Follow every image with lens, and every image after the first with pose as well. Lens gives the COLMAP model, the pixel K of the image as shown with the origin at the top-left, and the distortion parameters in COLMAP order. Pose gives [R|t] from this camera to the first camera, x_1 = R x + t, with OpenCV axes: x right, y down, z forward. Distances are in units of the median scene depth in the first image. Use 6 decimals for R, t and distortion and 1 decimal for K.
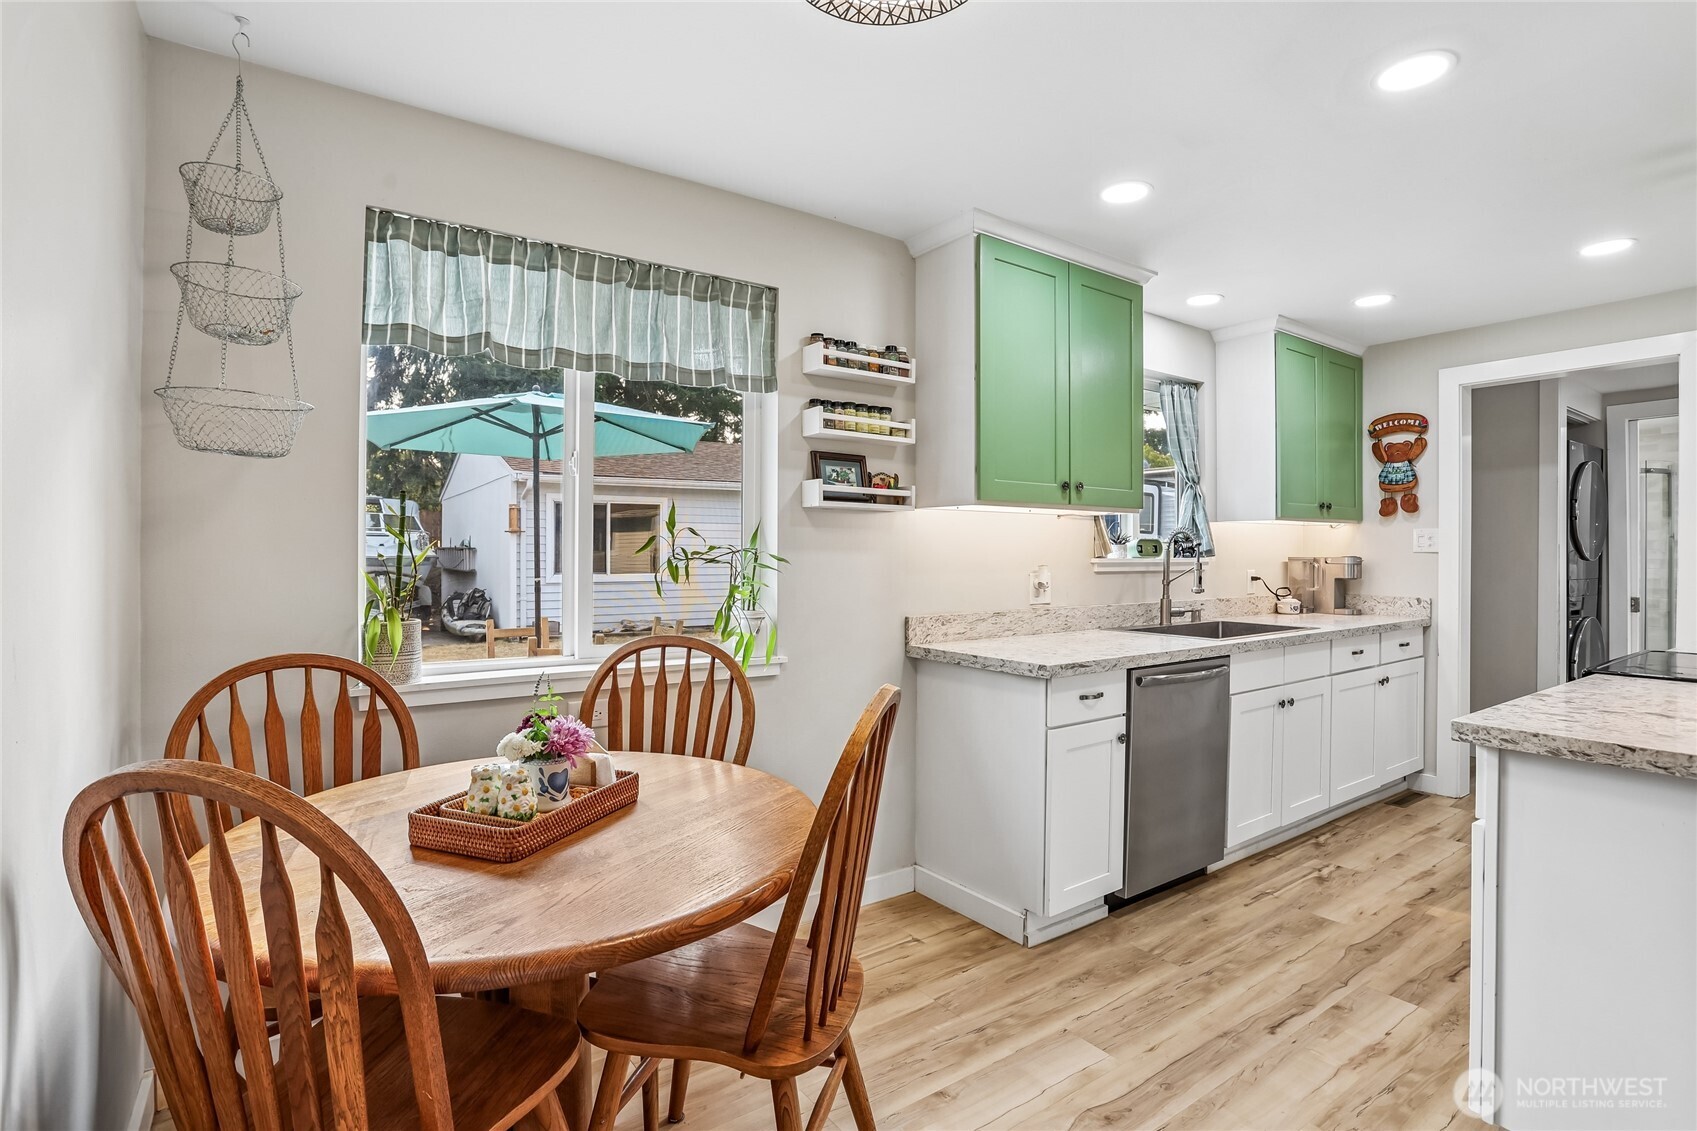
lens RADIAL K [[810.9, 0, 835.7], [0, 810.9, 557.6], [0, 0, 1]] dist [-0.027336, 0.008147]
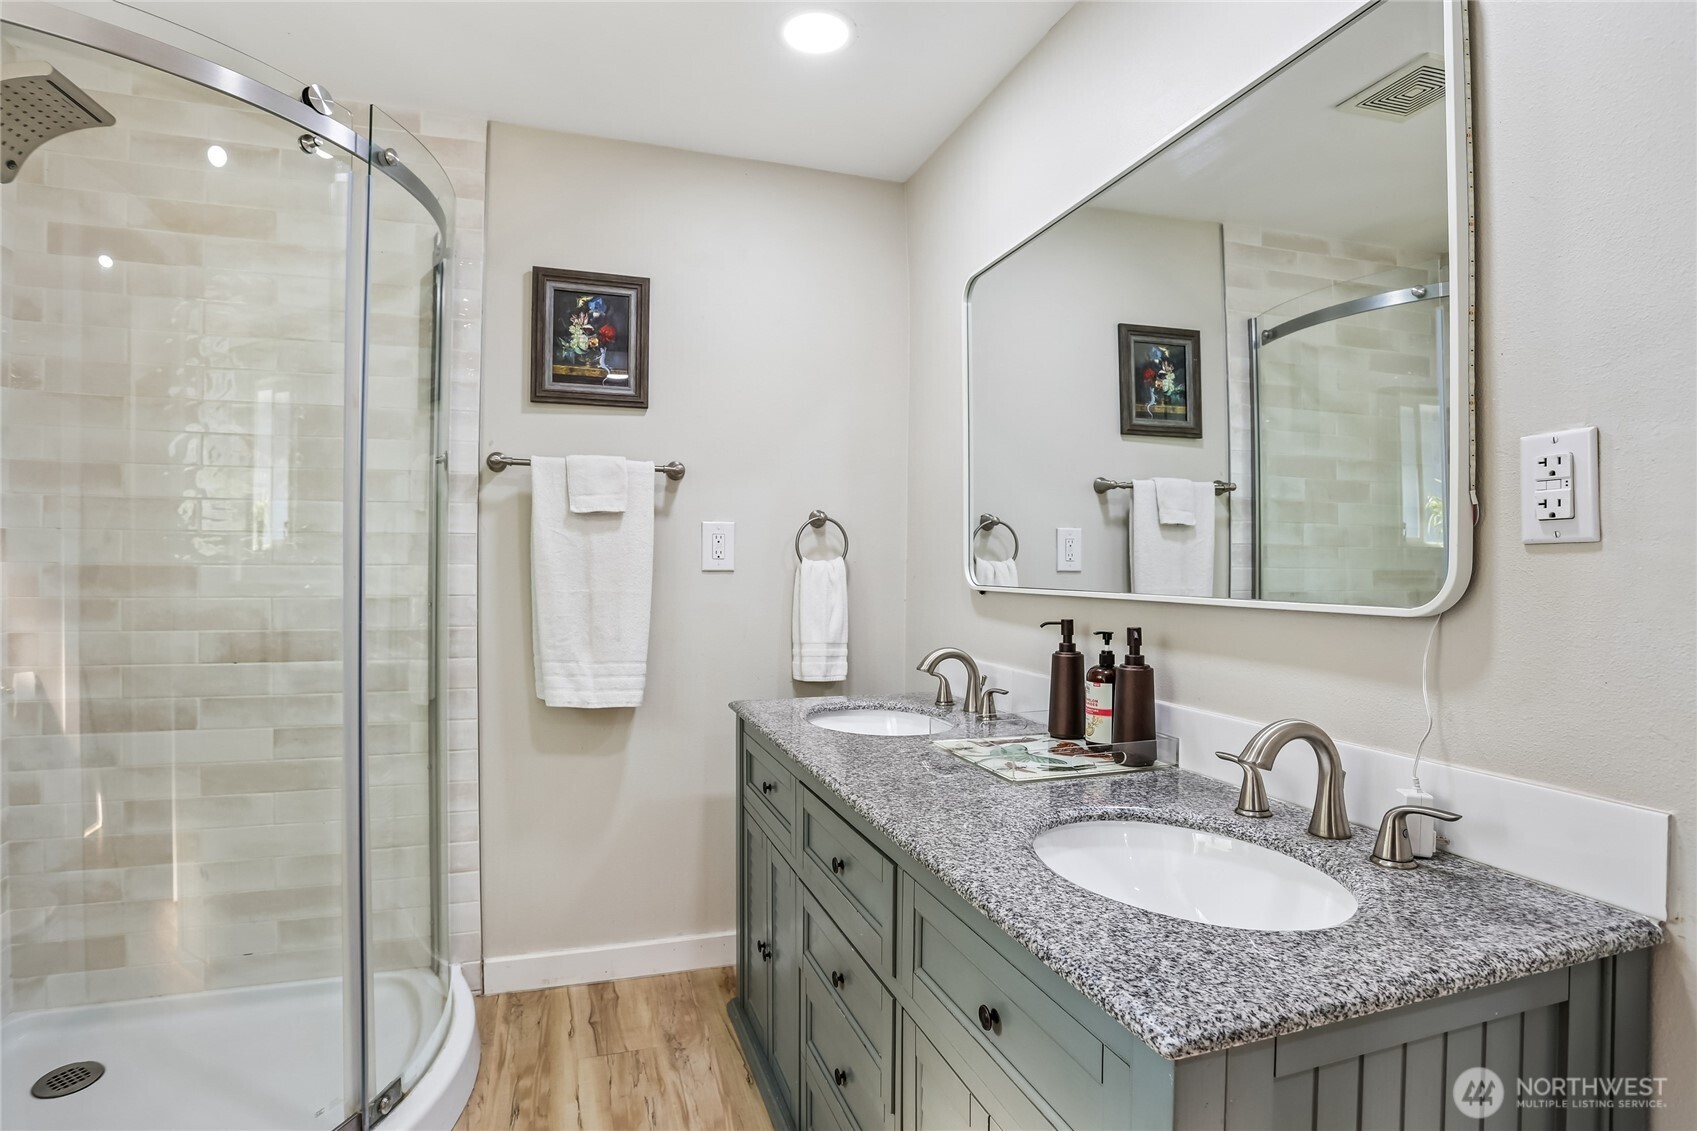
lens RADIAL K [[869.4, 0, 853.9], [0, 869.4, 575.1], [0, 0, 1]] dist [-0.066329, 0.025949]
pose [[0.295849, -0.010427, 0.955178, 0.783532], [0.000207, 0.999941, 0.010851, 0.016271], [-0.955235, -0.003013, 0.295834, 0.748381]]
